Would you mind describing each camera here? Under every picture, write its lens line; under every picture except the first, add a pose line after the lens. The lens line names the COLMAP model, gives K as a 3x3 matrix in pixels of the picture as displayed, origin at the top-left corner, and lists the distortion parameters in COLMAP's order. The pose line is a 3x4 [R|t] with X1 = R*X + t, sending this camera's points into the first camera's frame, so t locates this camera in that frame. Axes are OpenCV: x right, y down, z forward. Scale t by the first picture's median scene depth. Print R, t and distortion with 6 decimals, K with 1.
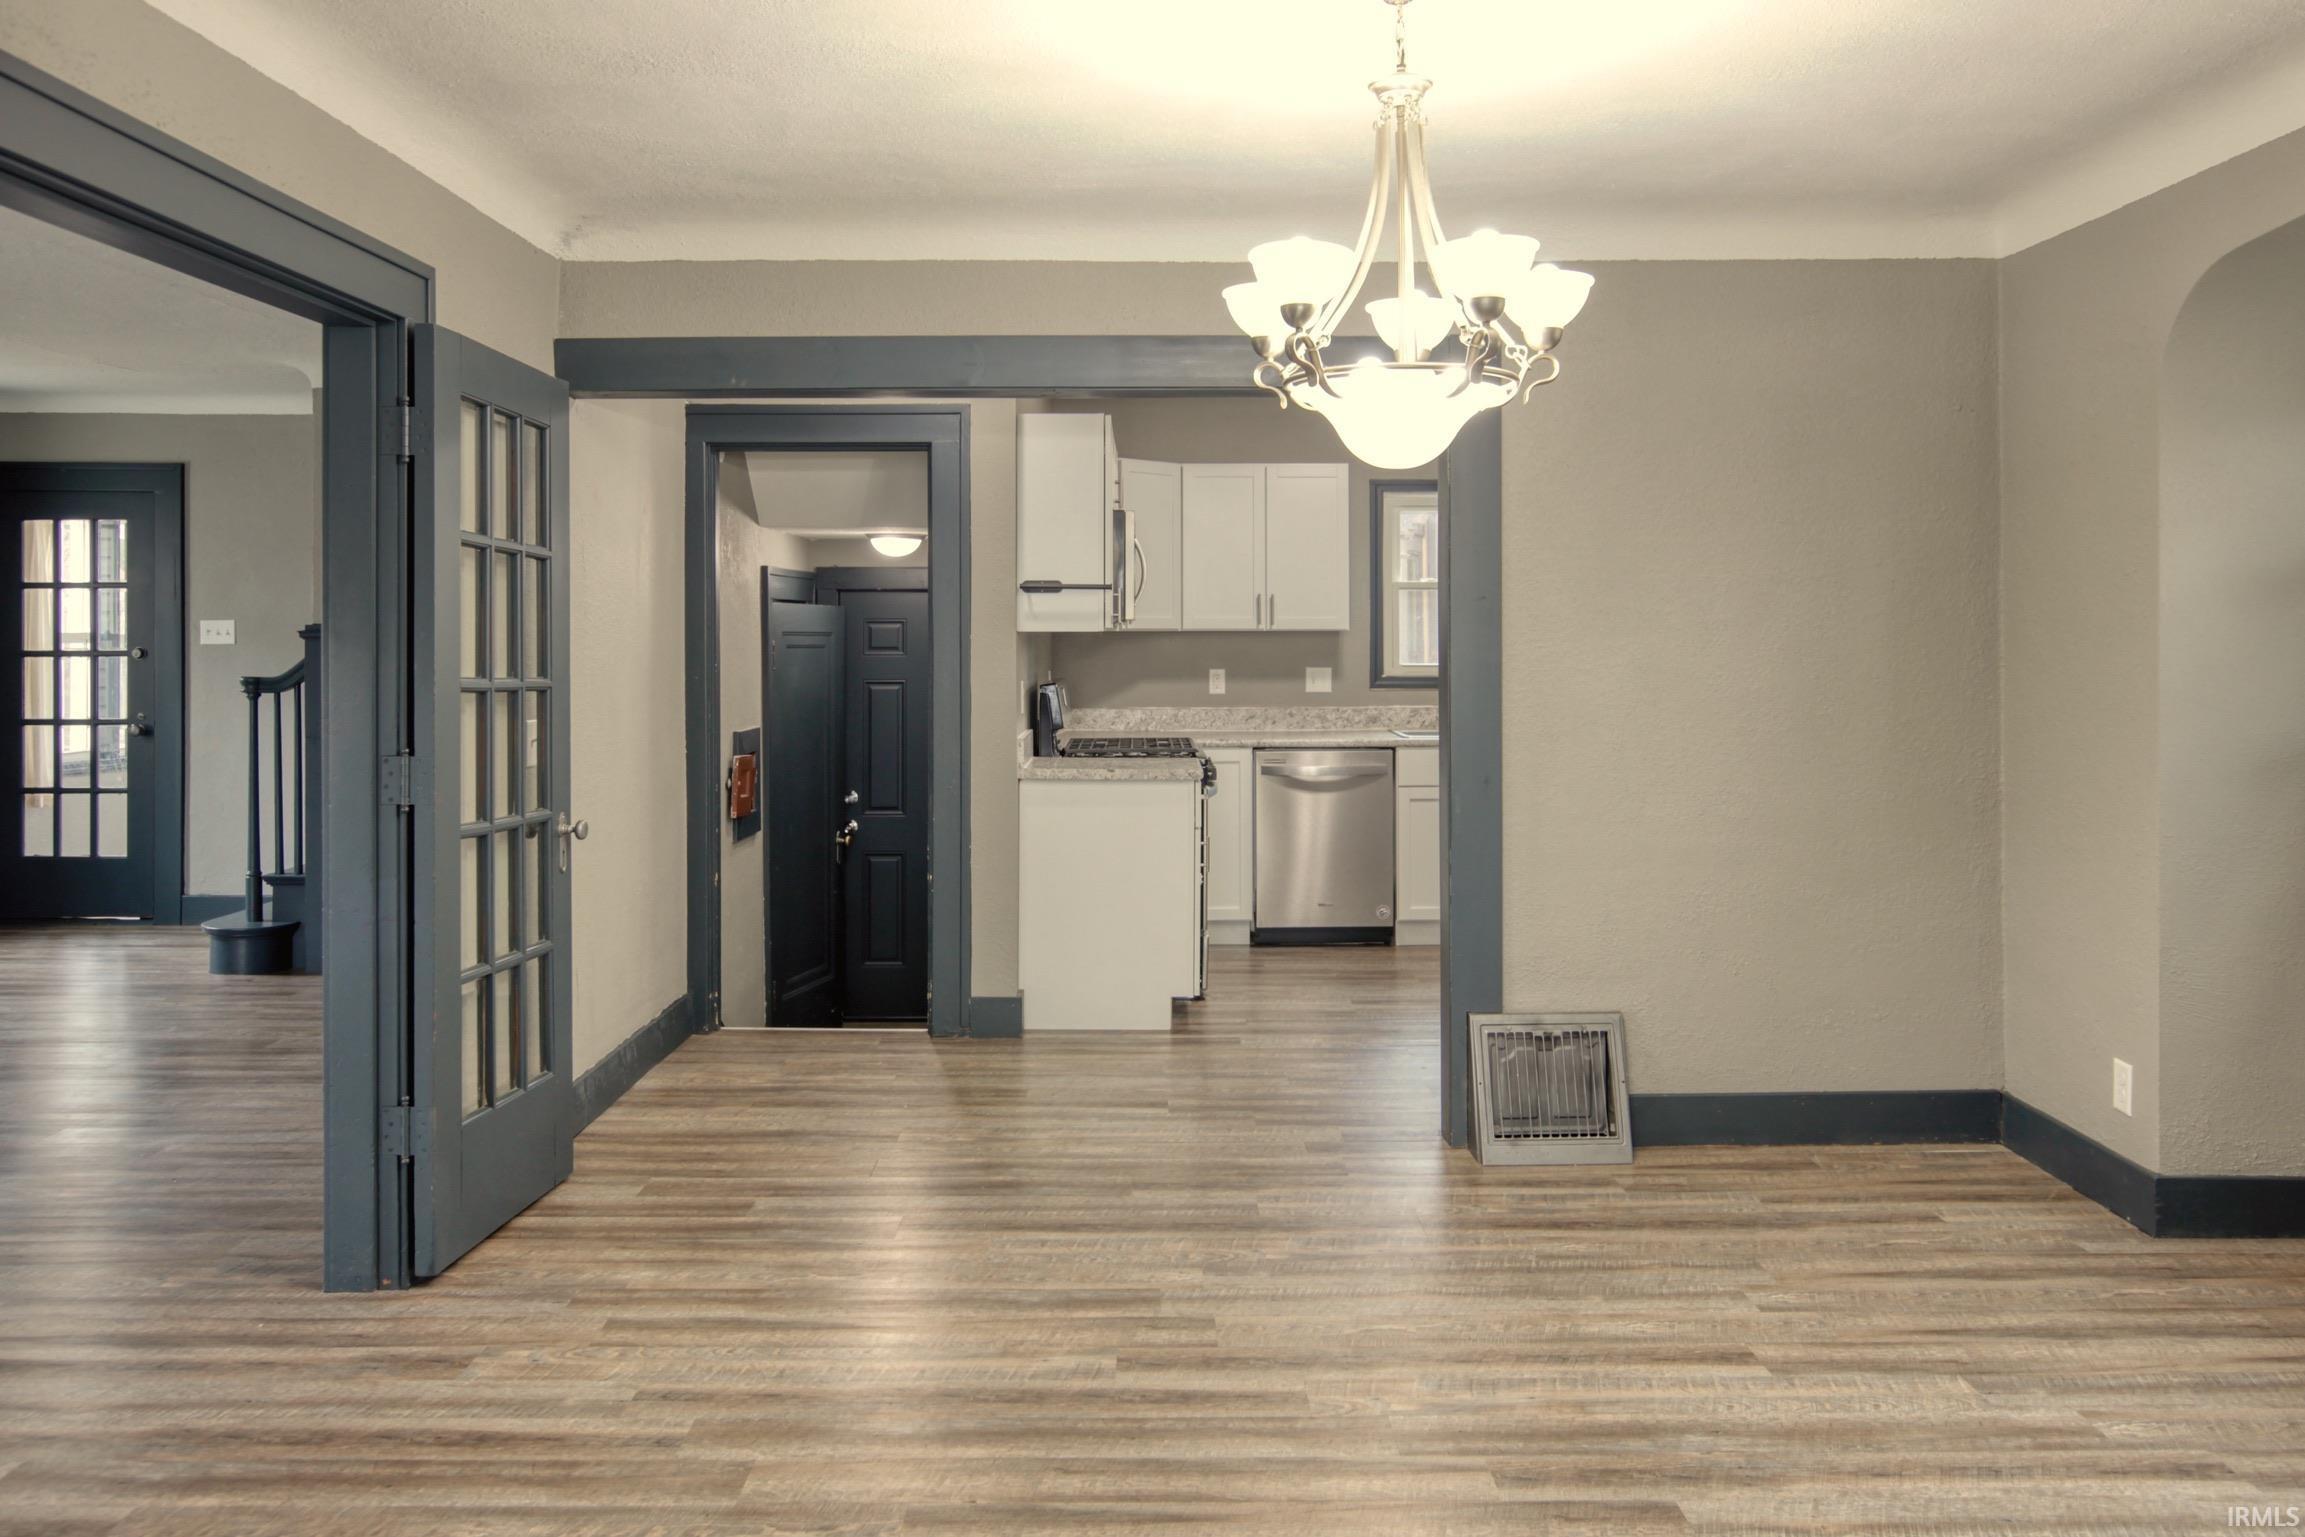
lens RADIAL K [[1725.4, 0, 1161.1], [0, 1725.4, 644.3], [0, 0, 1]] dist [-0.001938, -0.000039]
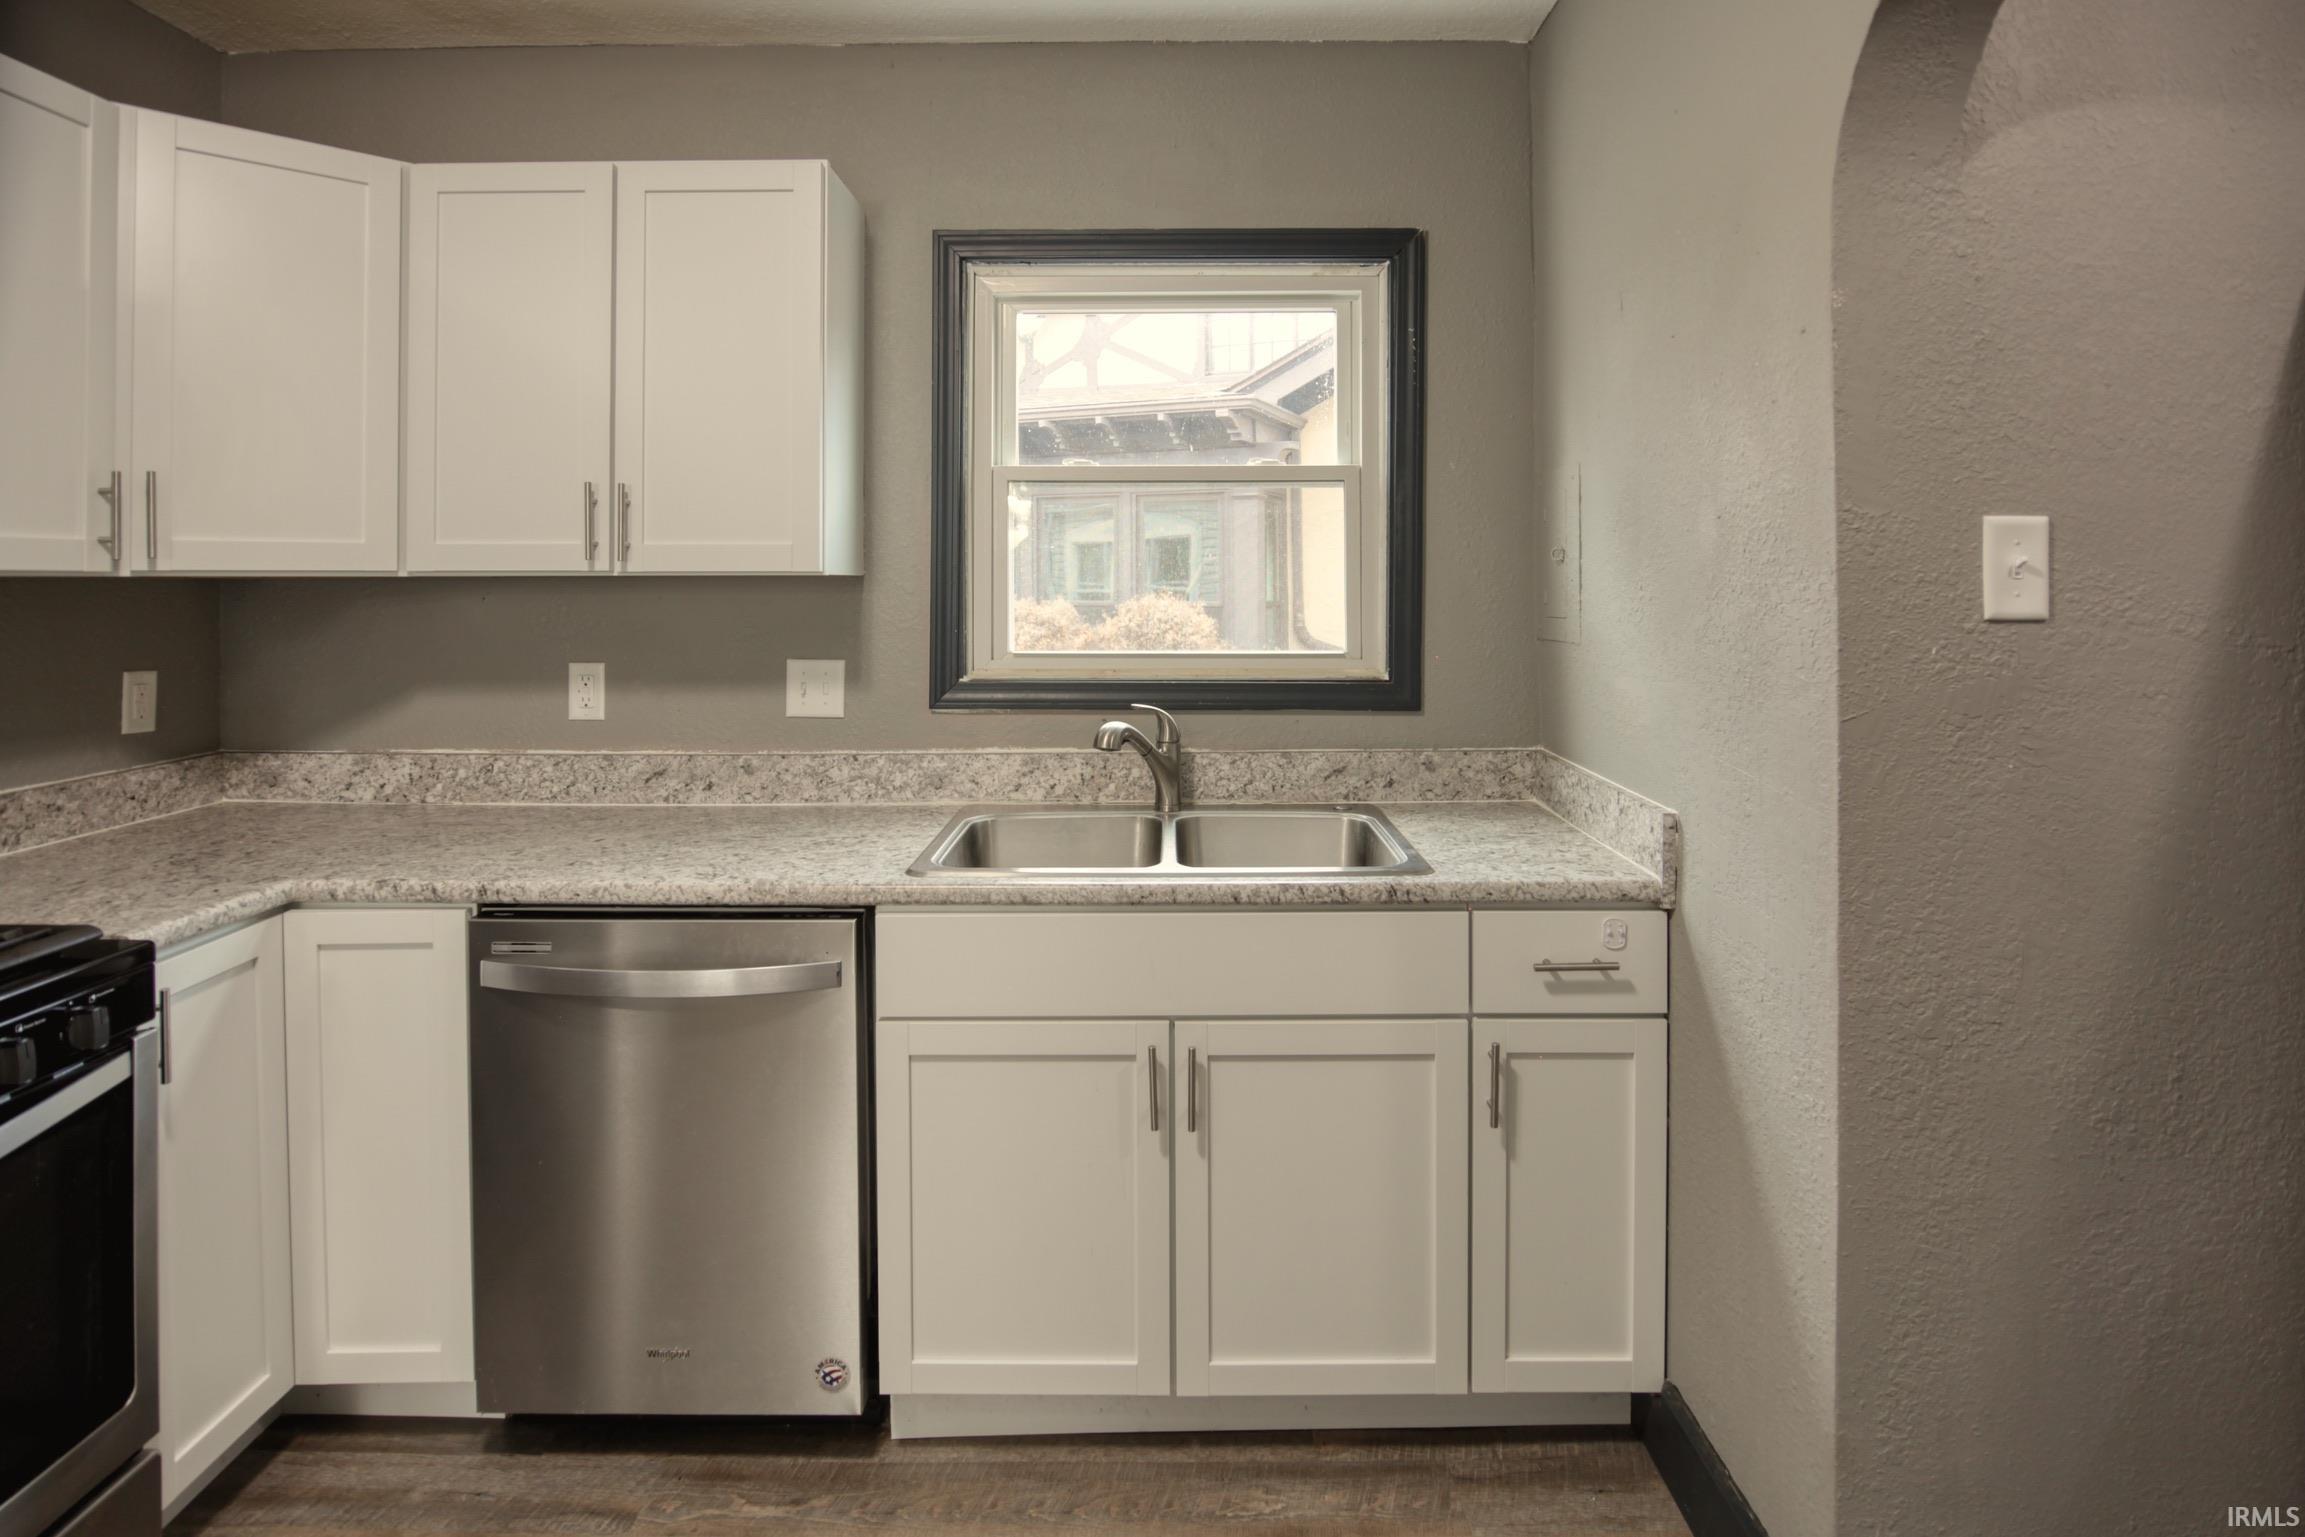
lens RADIAL K [[1192.0, 0, 1152.7], [0, 1192.0, 582.6], [0, 0, 1]] dist [-0.011917, -0.000320]
pose [[0.999950, 0.000173, -0.010015, 0.351851], [-0.000189, 0.999999, -0.001559, -0.011117], [0.010015, 0.001561, 0.999949, 1.368581]]
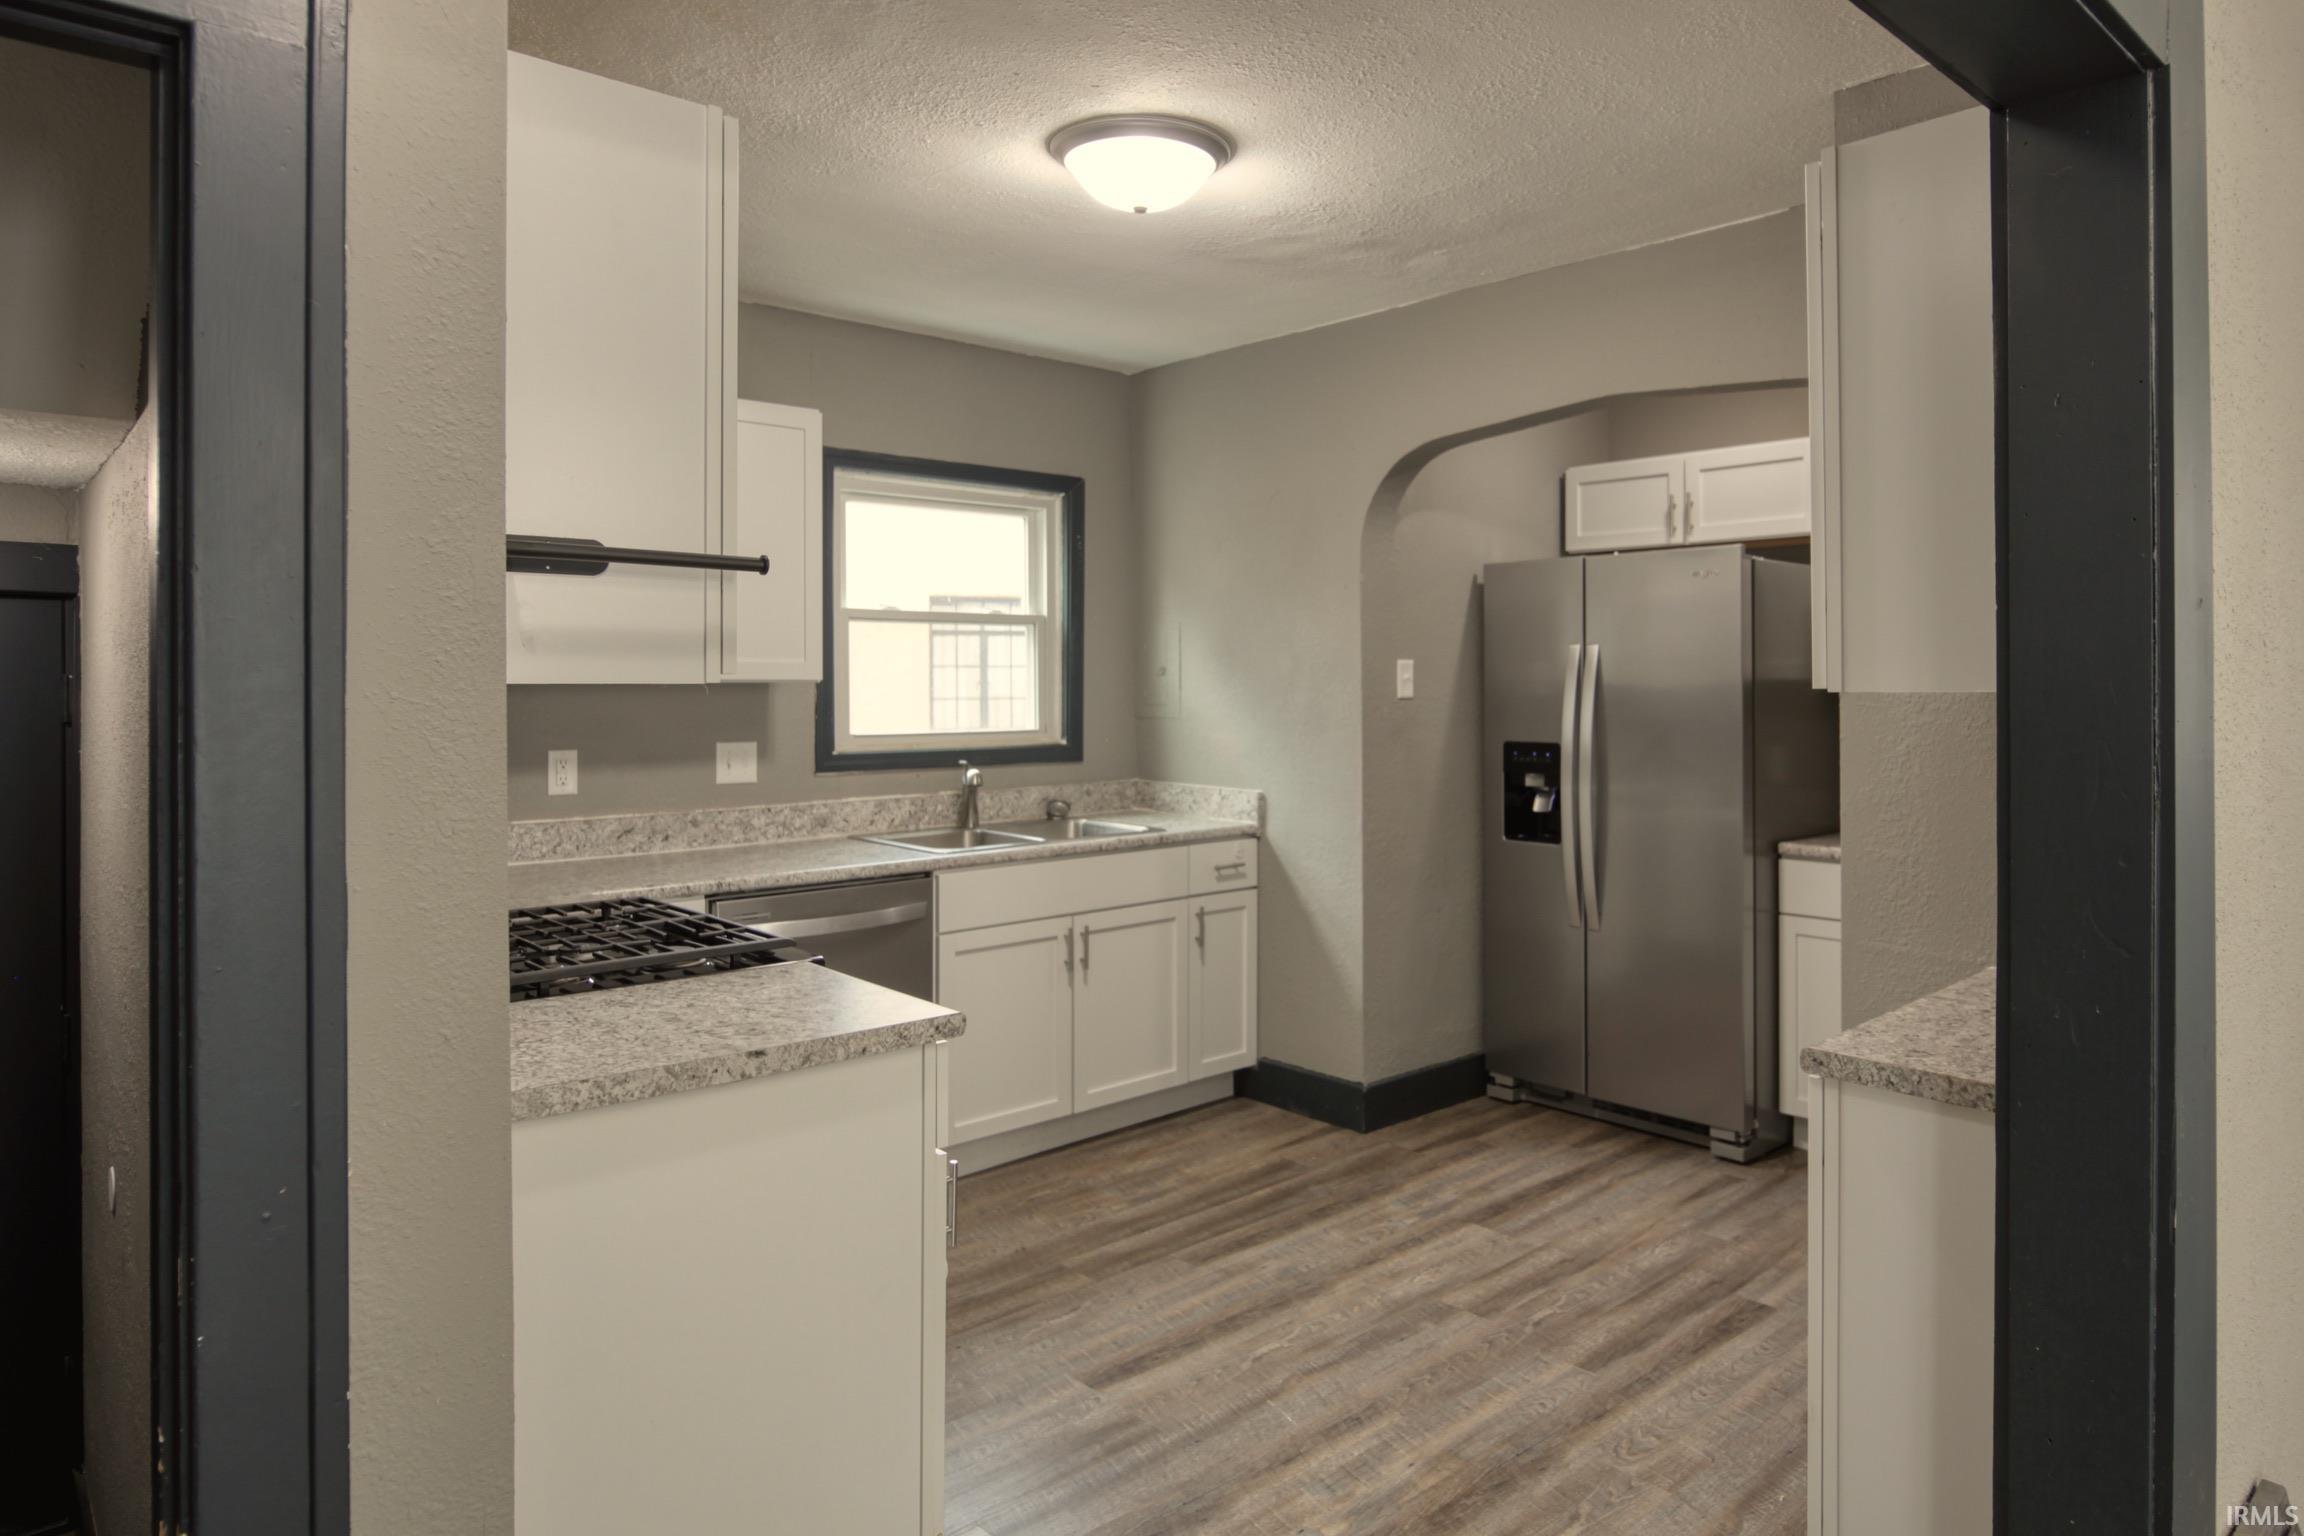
lens RADIAL K [[1392.4, 0, 1198.7], [0, 1392.4, 692.0], [0, 0, 1]] dist [-0.003556, -0.000350]
pose [[0.739319, -0.004663, 0.673339, -0.235363], [0.005247, 0.999986, 0.001164, -0.008452], [-0.673334, 0.002672, 0.739333, 1.024398]]
